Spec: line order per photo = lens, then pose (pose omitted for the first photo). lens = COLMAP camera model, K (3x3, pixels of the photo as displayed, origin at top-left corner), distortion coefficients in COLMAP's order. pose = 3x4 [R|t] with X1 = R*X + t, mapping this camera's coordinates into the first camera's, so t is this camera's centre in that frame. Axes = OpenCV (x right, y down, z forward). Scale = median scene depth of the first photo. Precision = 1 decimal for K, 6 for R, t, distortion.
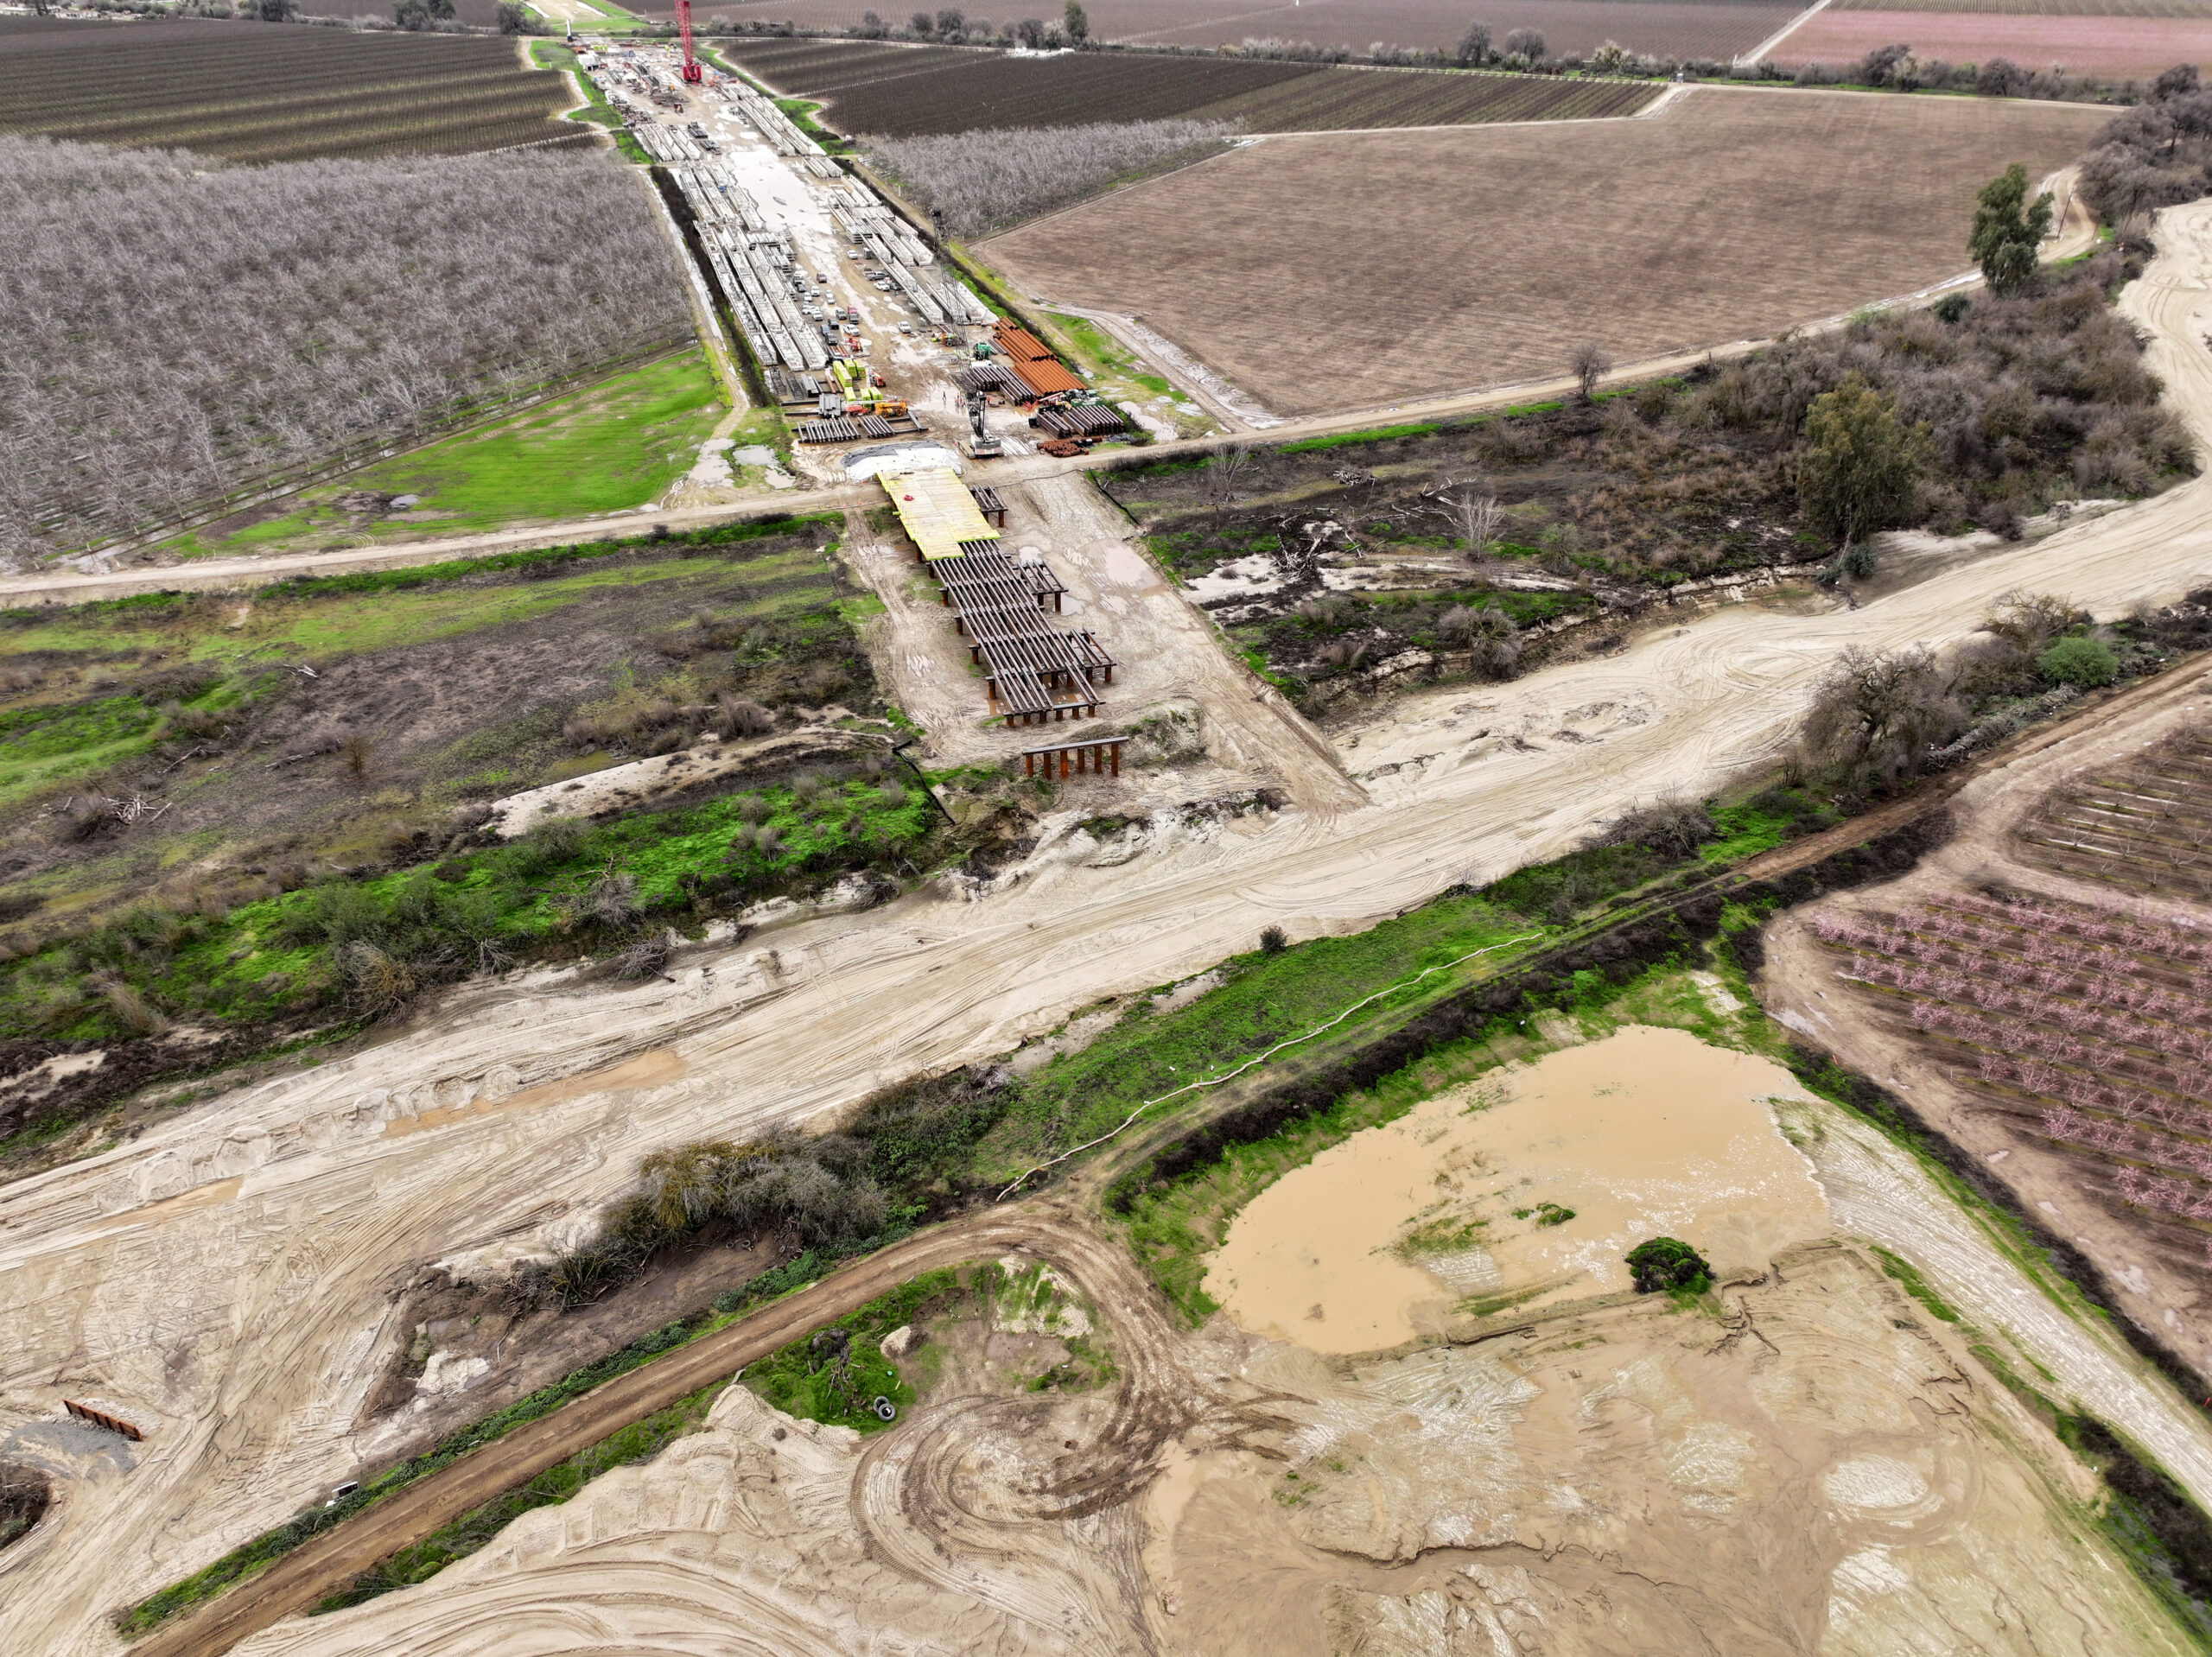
lens RADIAL K [[1551.2, 0, 1106.0], [0, 1551.2, 828.5], [0, 0, 1]] dist [0.004528, 0.006446]
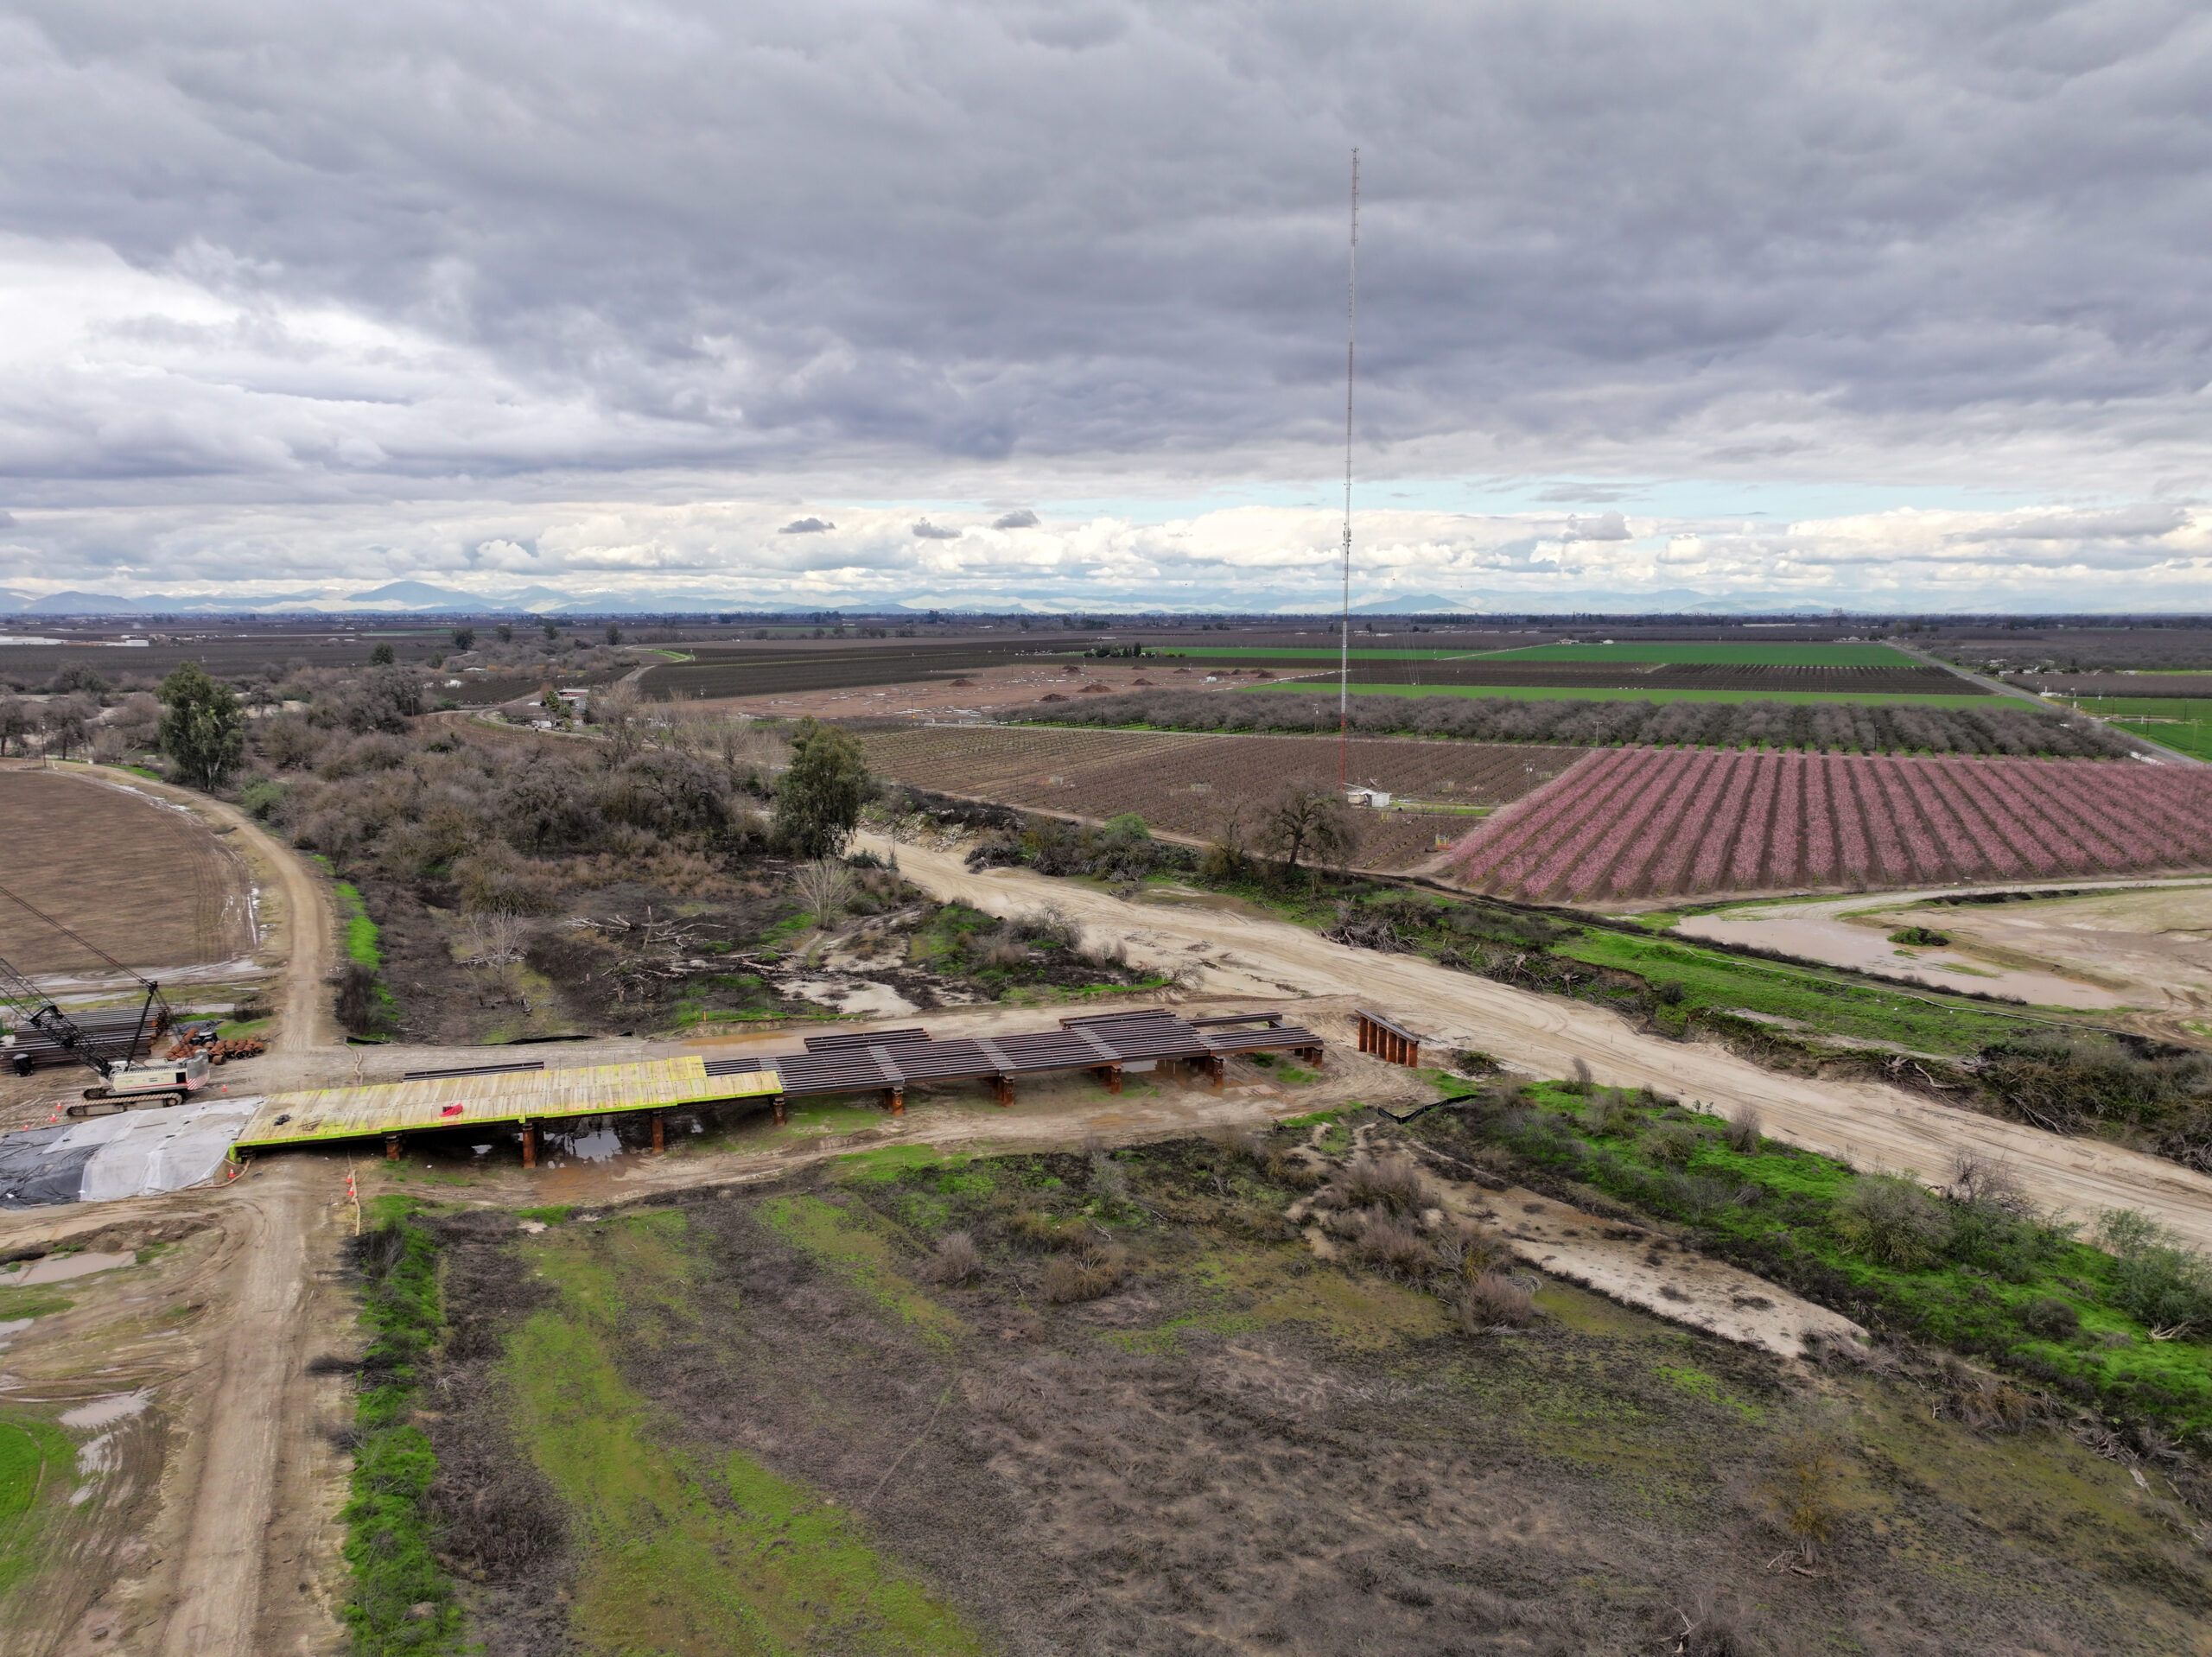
lens RADIAL K [[1551.2, 0, 1106.0], [0, 1551.2, 828.5], [0, 0, 1]] dist [0.004528, 0.006446]
pose [[-0.027022, -0.142032, 0.989493, -0.876599], [0.522325, 0.841973, 0.135121, -0.353405], [-0.852319, 0.520488, 0.051435, 1.073315]]
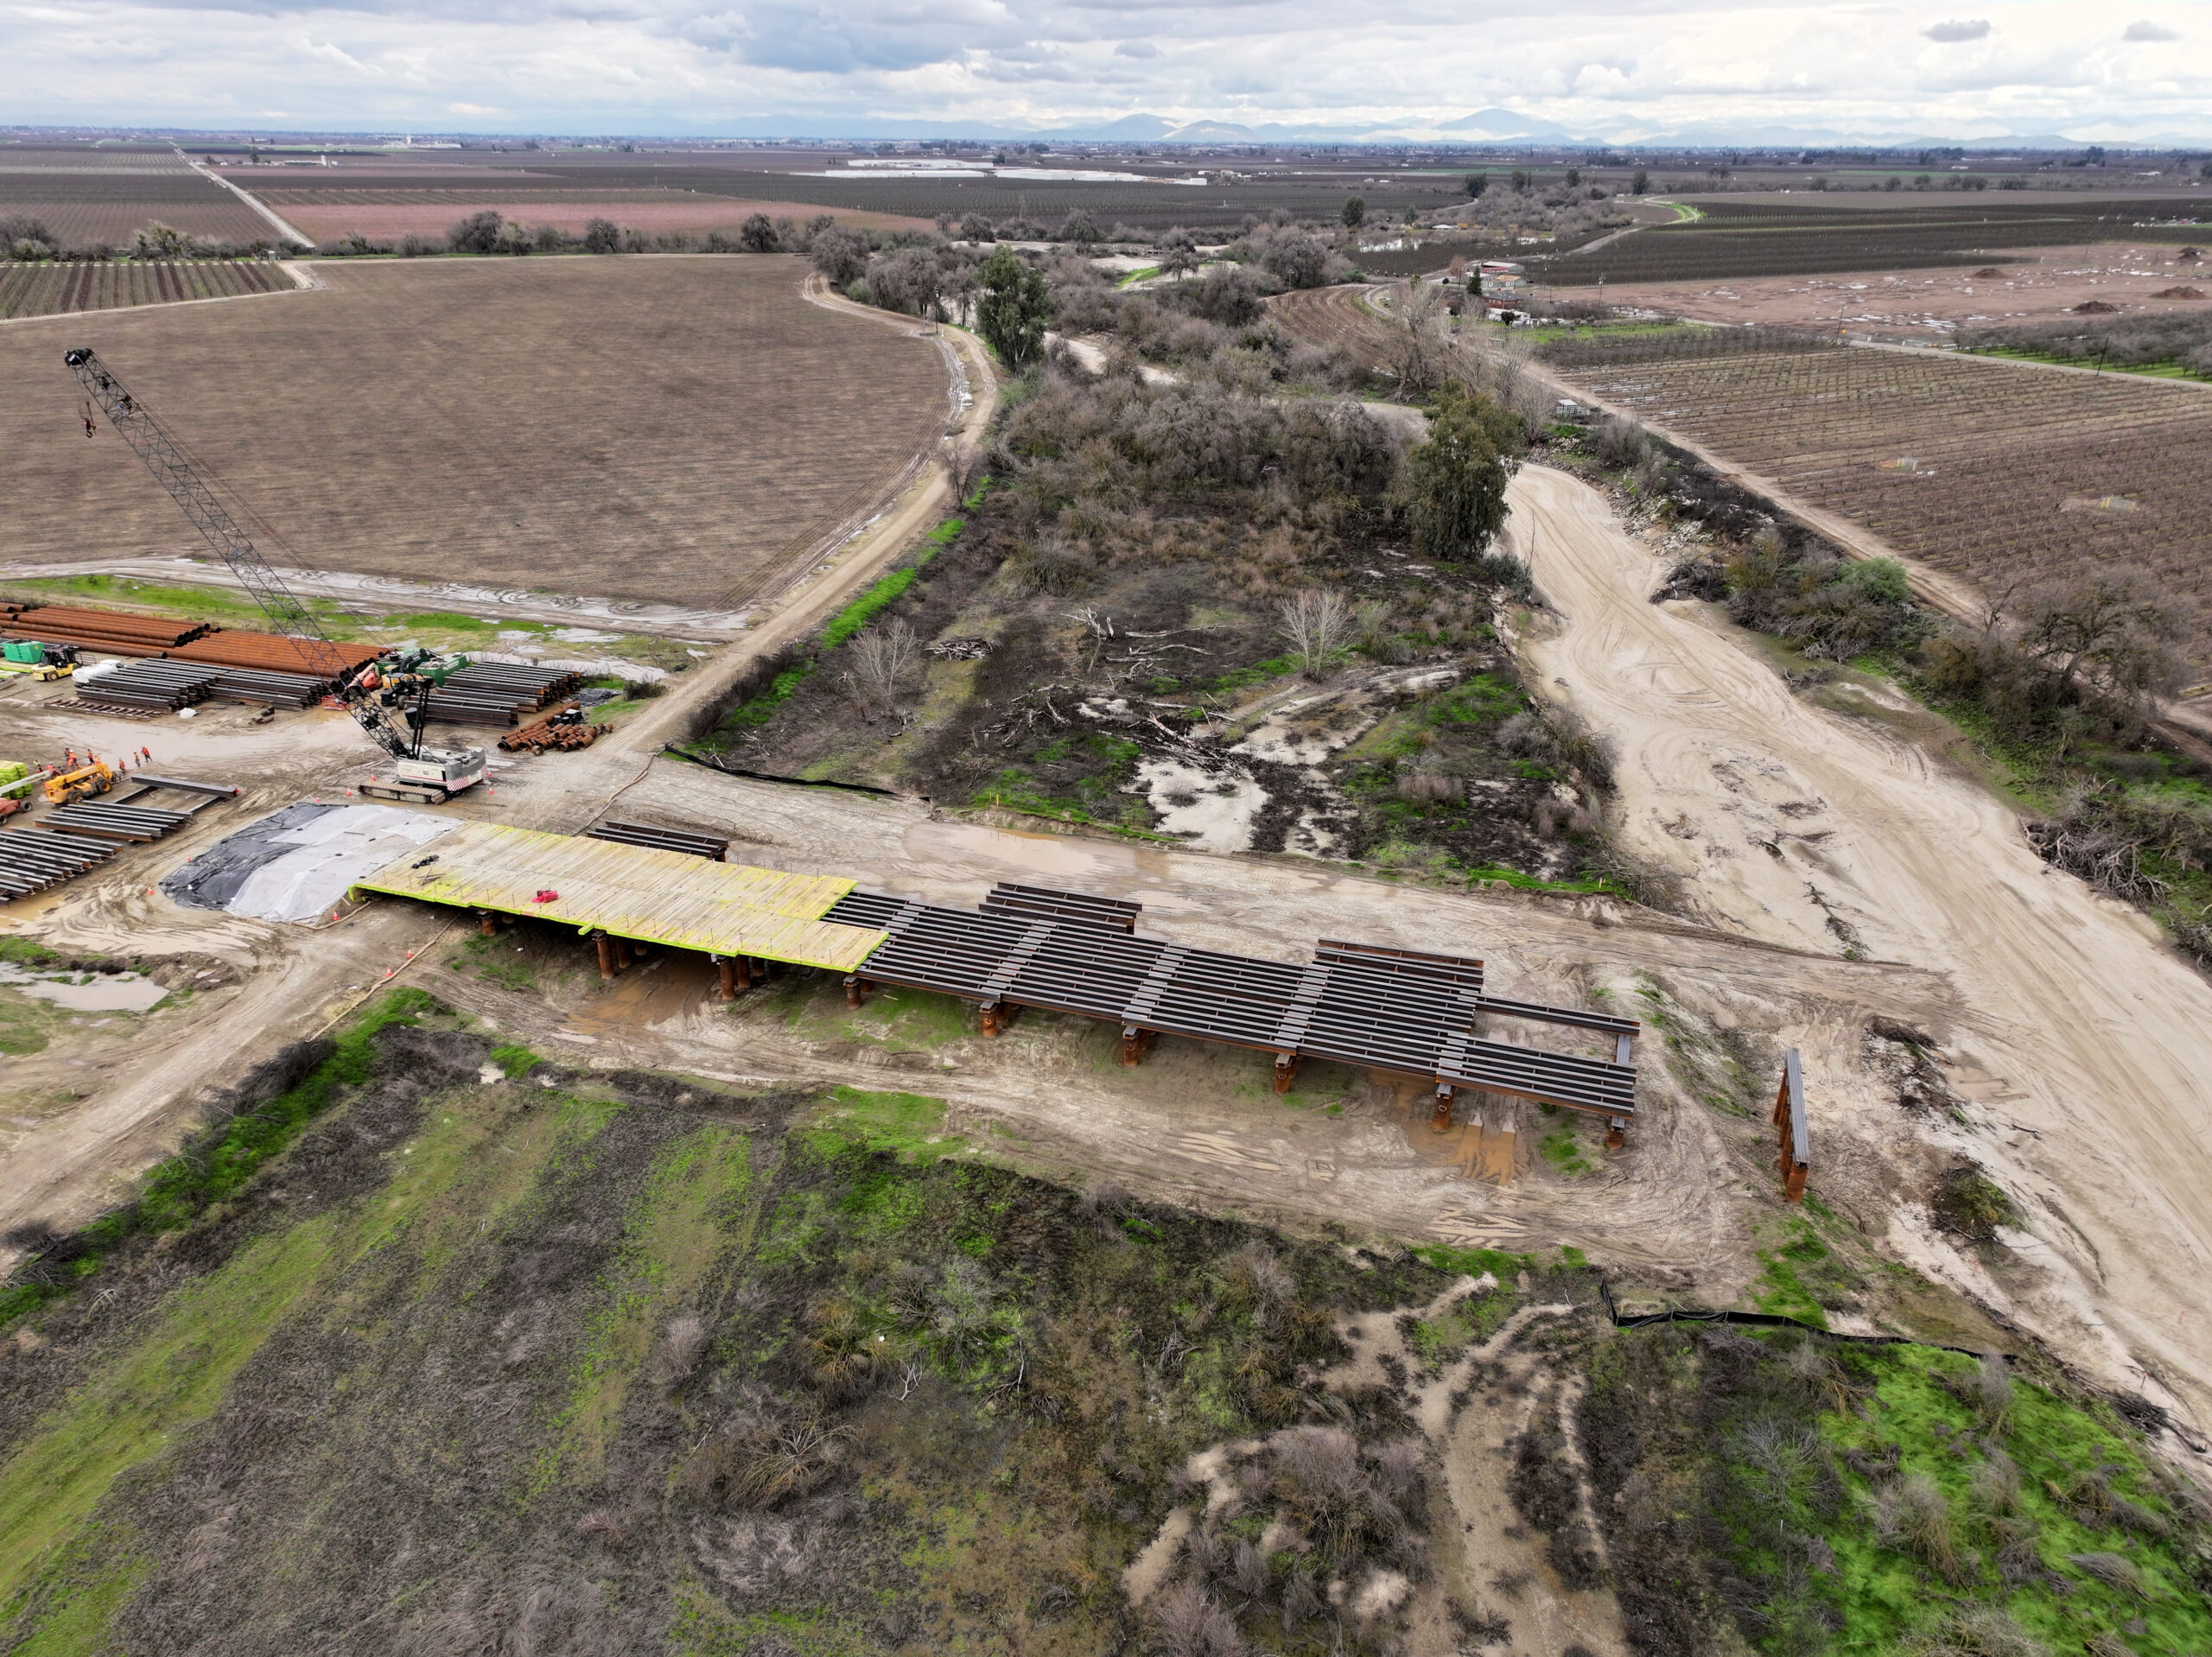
lens RADIAL K [[1551.2, 0, 1106.0], [0, 1551.2, 828.5], [0, 0, 1]] dist [0.004528, 0.006446]
pose [[0.576852, -0.330257, 0.747109, -0.524797], [0.420371, 0.904236, 0.075140, -0.281011], [-0.700378, 0.270718, 0.660441, 0.829725]]
